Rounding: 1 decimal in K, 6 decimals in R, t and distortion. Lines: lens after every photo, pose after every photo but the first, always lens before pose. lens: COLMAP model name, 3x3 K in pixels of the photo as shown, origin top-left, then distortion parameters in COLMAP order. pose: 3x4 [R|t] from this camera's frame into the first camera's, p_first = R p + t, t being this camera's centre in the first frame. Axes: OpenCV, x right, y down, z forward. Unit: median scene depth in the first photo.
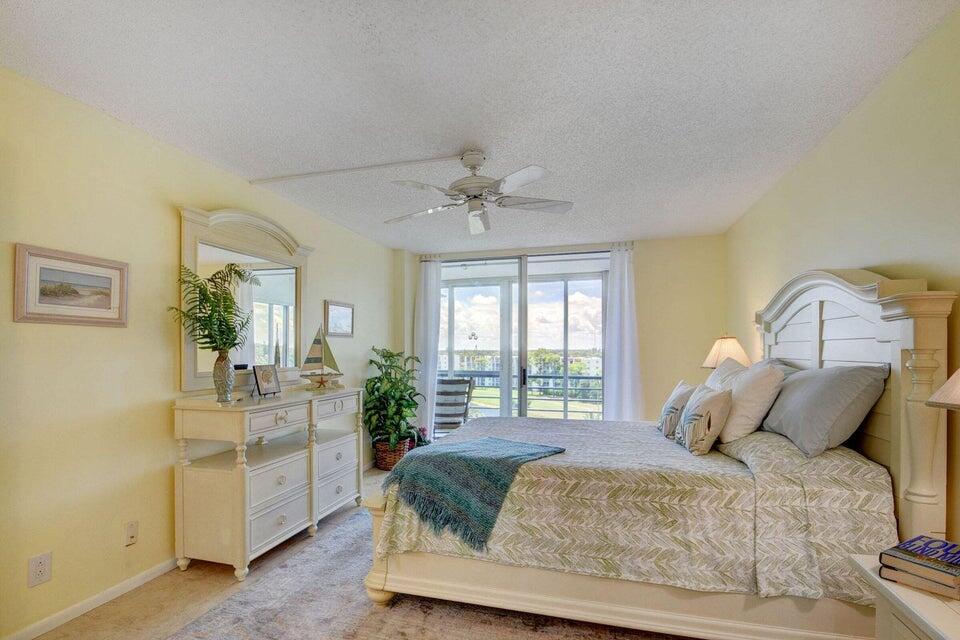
lens RADIAL K [[454.2, 0, 475.9], [0, 454.2, 351.7], [0, 0, 1]] dist [-0.001668, -0.000506]
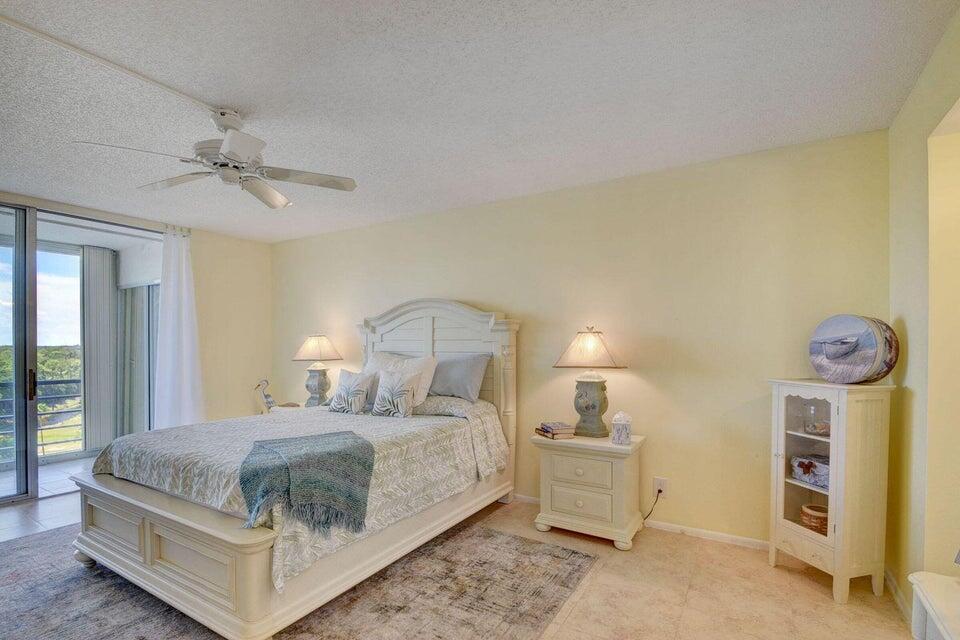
lens RADIAL K [[454.2, 0, 475.9], [0, 454.2, 351.7], [0, 0, 1]] dist [-0.001668, -0.000506]
pose [[0.279763, -0.012782, 0.959984, -0.950827], [0.004338, 0.999918, 0.012049, -0.002064], [-0.960059, 0.000794, 0.279796, 0.432538]]
